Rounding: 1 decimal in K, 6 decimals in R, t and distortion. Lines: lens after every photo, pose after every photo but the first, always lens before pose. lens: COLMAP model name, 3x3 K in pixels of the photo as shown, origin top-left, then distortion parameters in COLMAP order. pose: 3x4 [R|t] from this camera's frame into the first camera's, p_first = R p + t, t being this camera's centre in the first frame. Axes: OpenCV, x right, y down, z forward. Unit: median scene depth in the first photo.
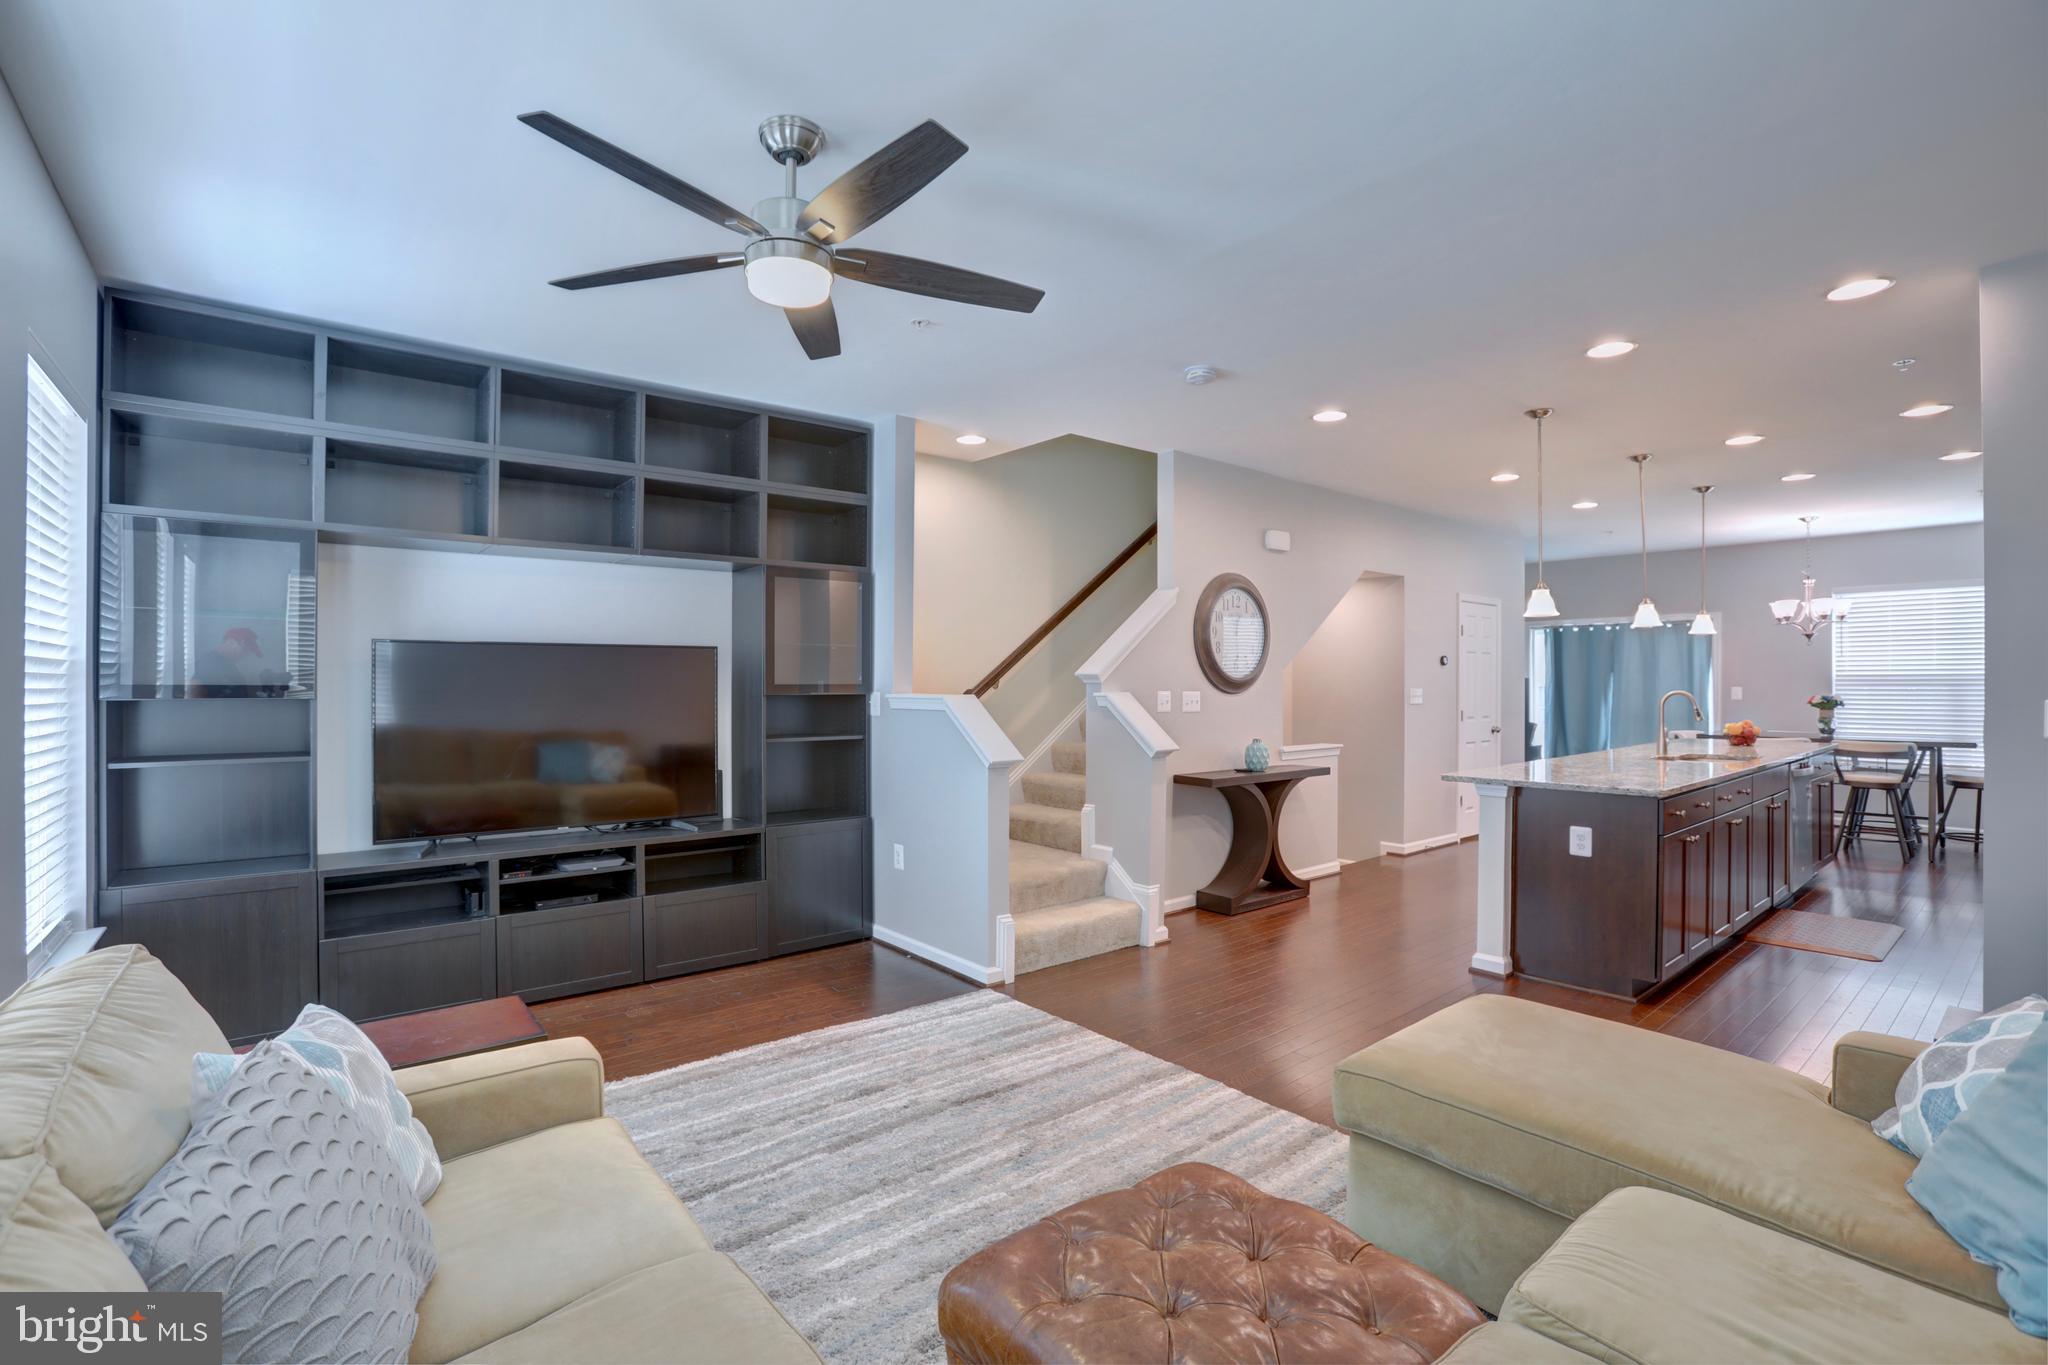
lens RADIAL K [[936.2, 0, 1015.6], [0, 936.2, 677.0], [0, 0, 1]] dist [-0.076996, 0.033866]
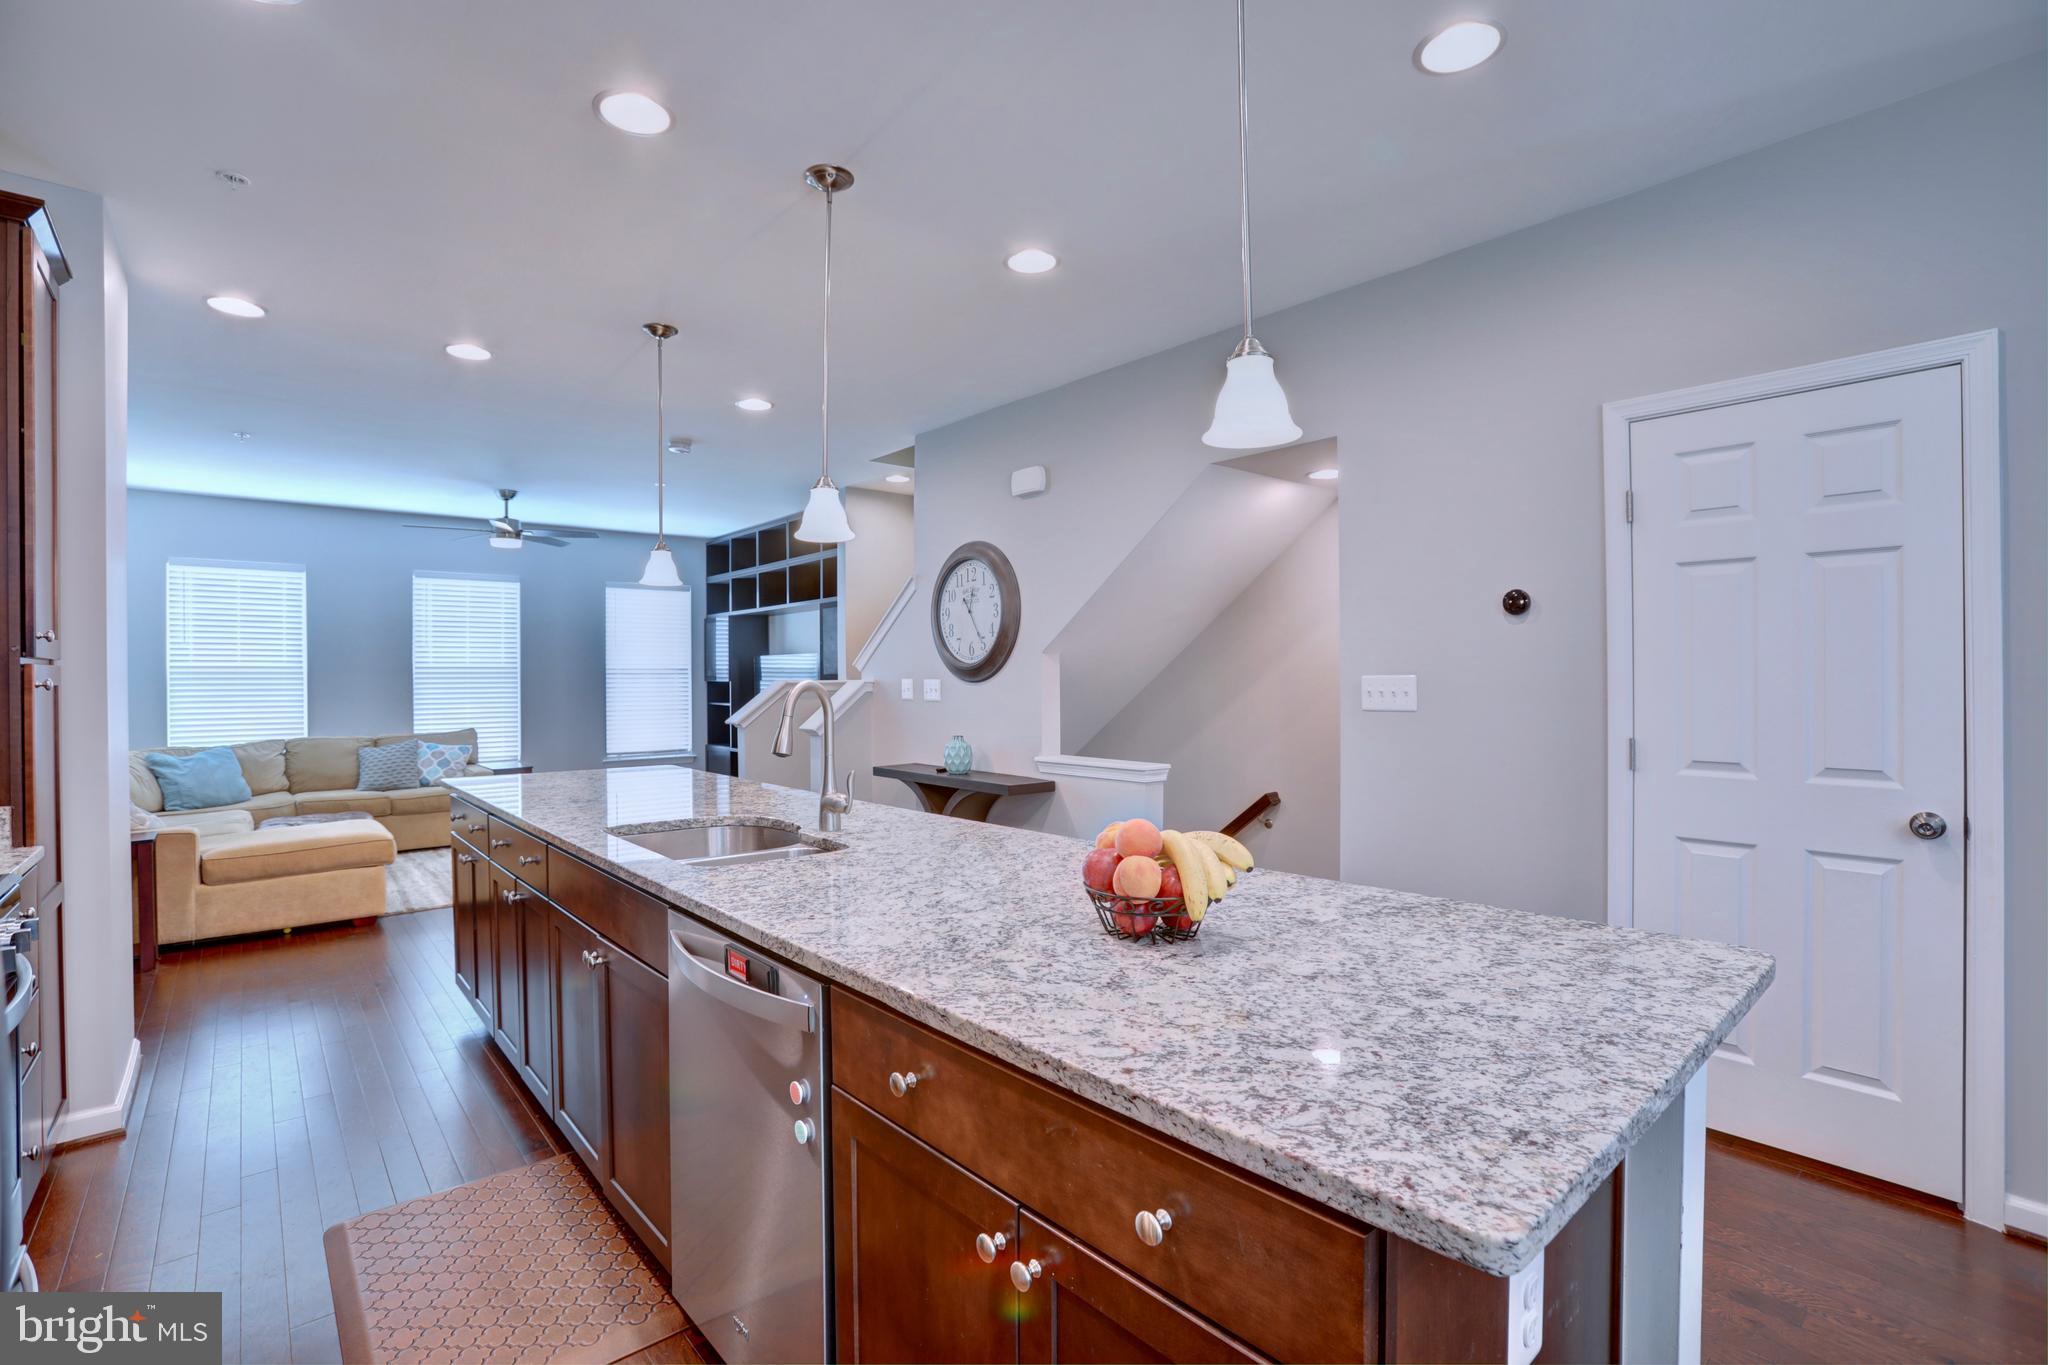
lens RADIAL K [[925.5, 0, 1024.0], [0, 925.5, 682.5], [0, 0, 1]] dist [-0.069477, 0.032427]
pose [[0.029628, 0.004127, -0.999552, 1.377607], [0.011240, 0.999927, 0.004462, 0.018982], [0.999498, -0.011367, 0.029579, 1.290844]]
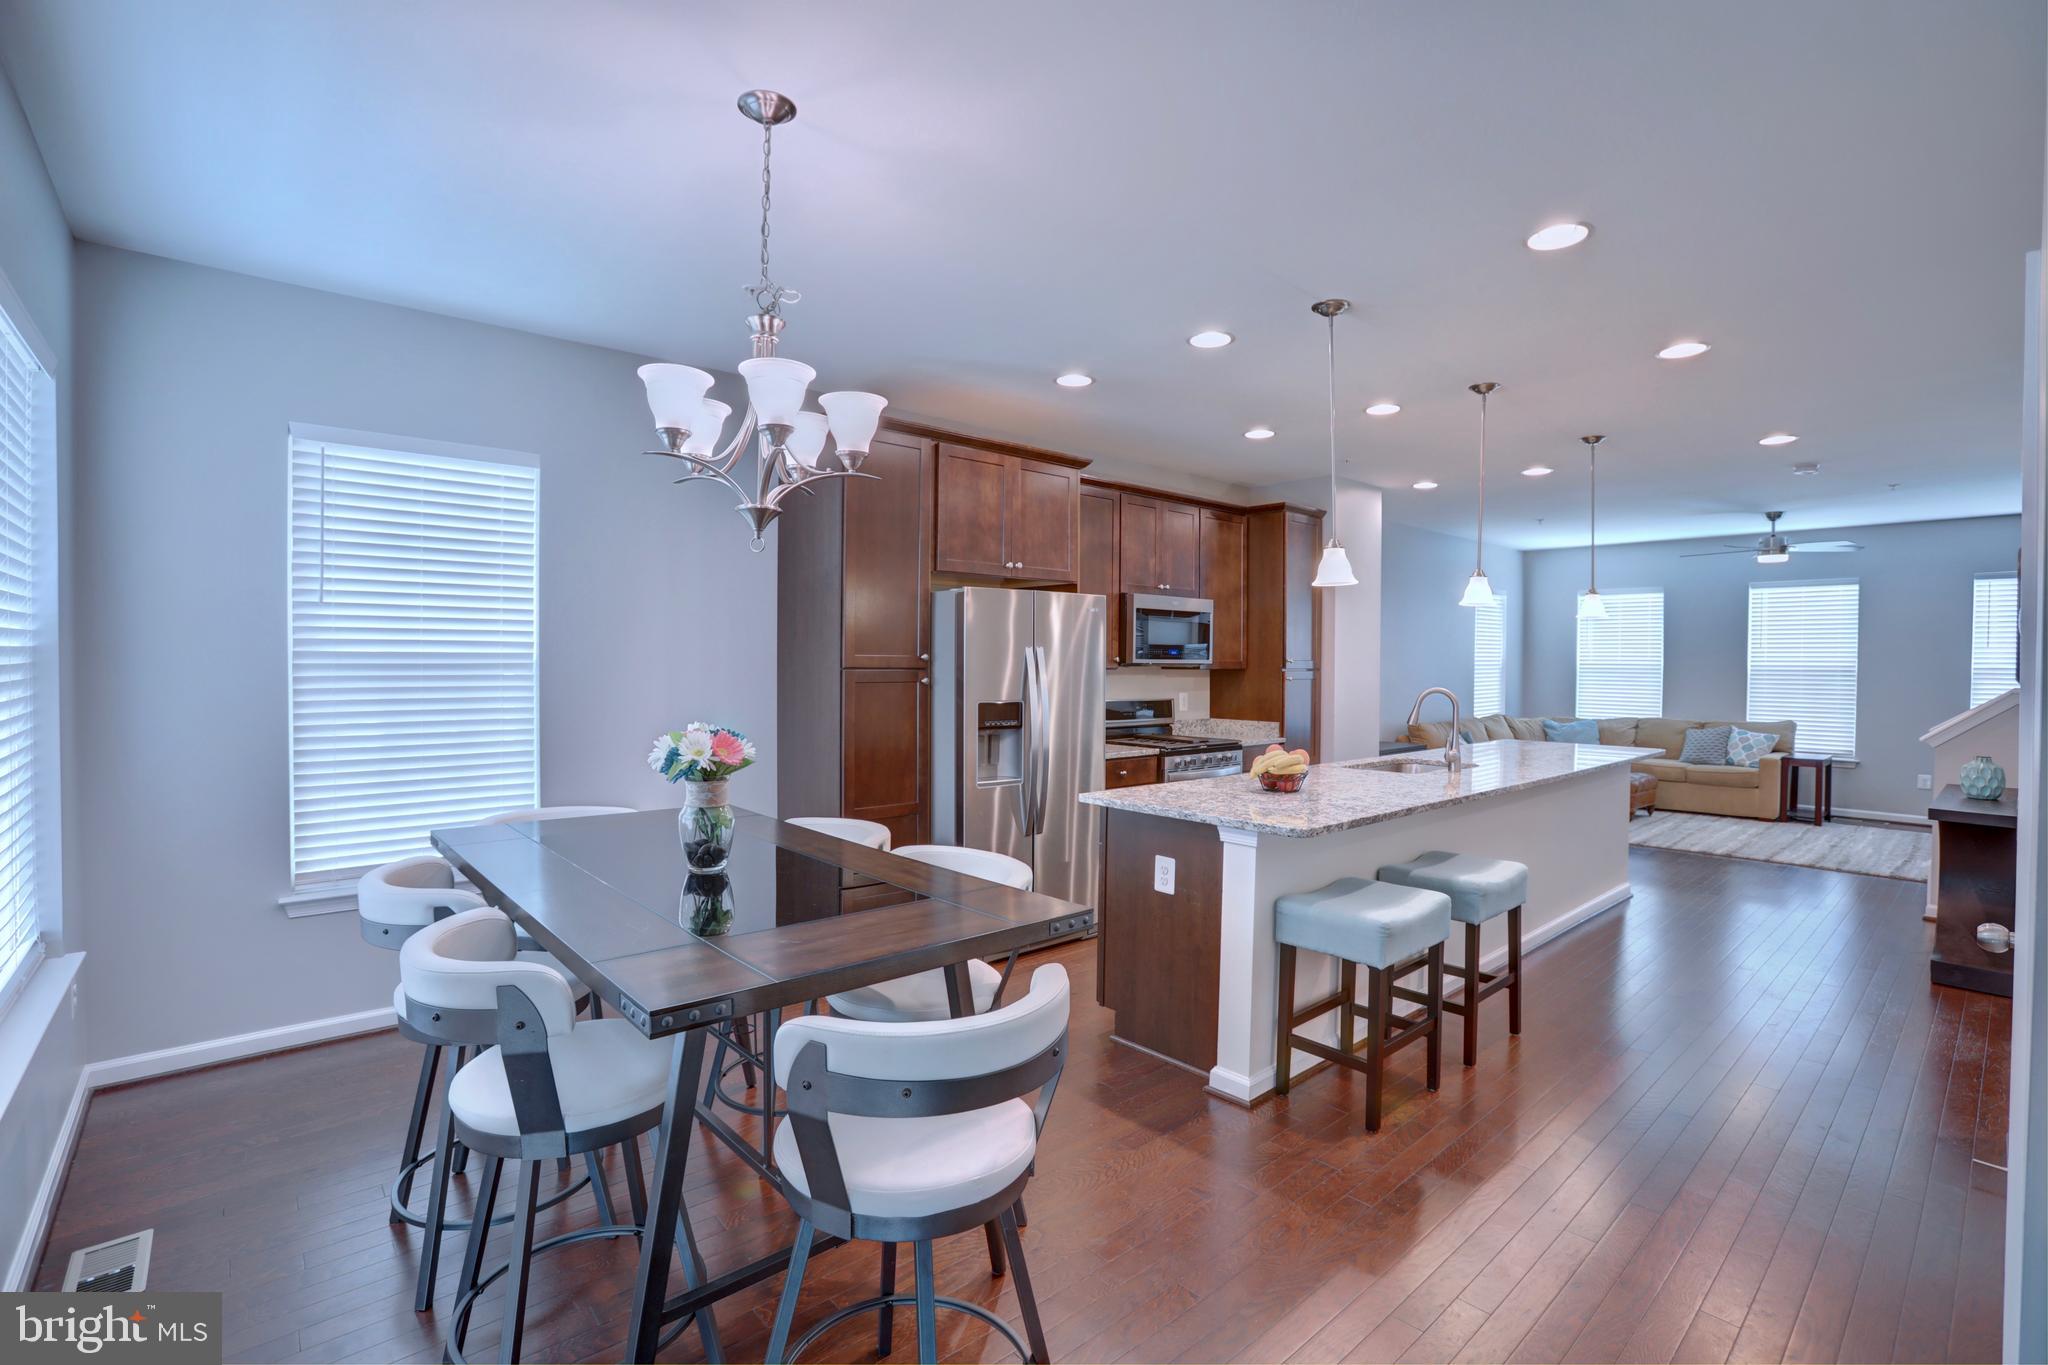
lens RADIAL K [[936.2, 0, 1015.6], [0, 936.2, 677.0], [0, 0, 1]] dist [-0.076996, 0.033866]
pose [[-0.999267, -0.008197, -0.037400, 1.336880], [-0.008680, 0.999881, 0.012768, 0.000056], [0.037291, 0.013083, -0.999219, 2.121000]]
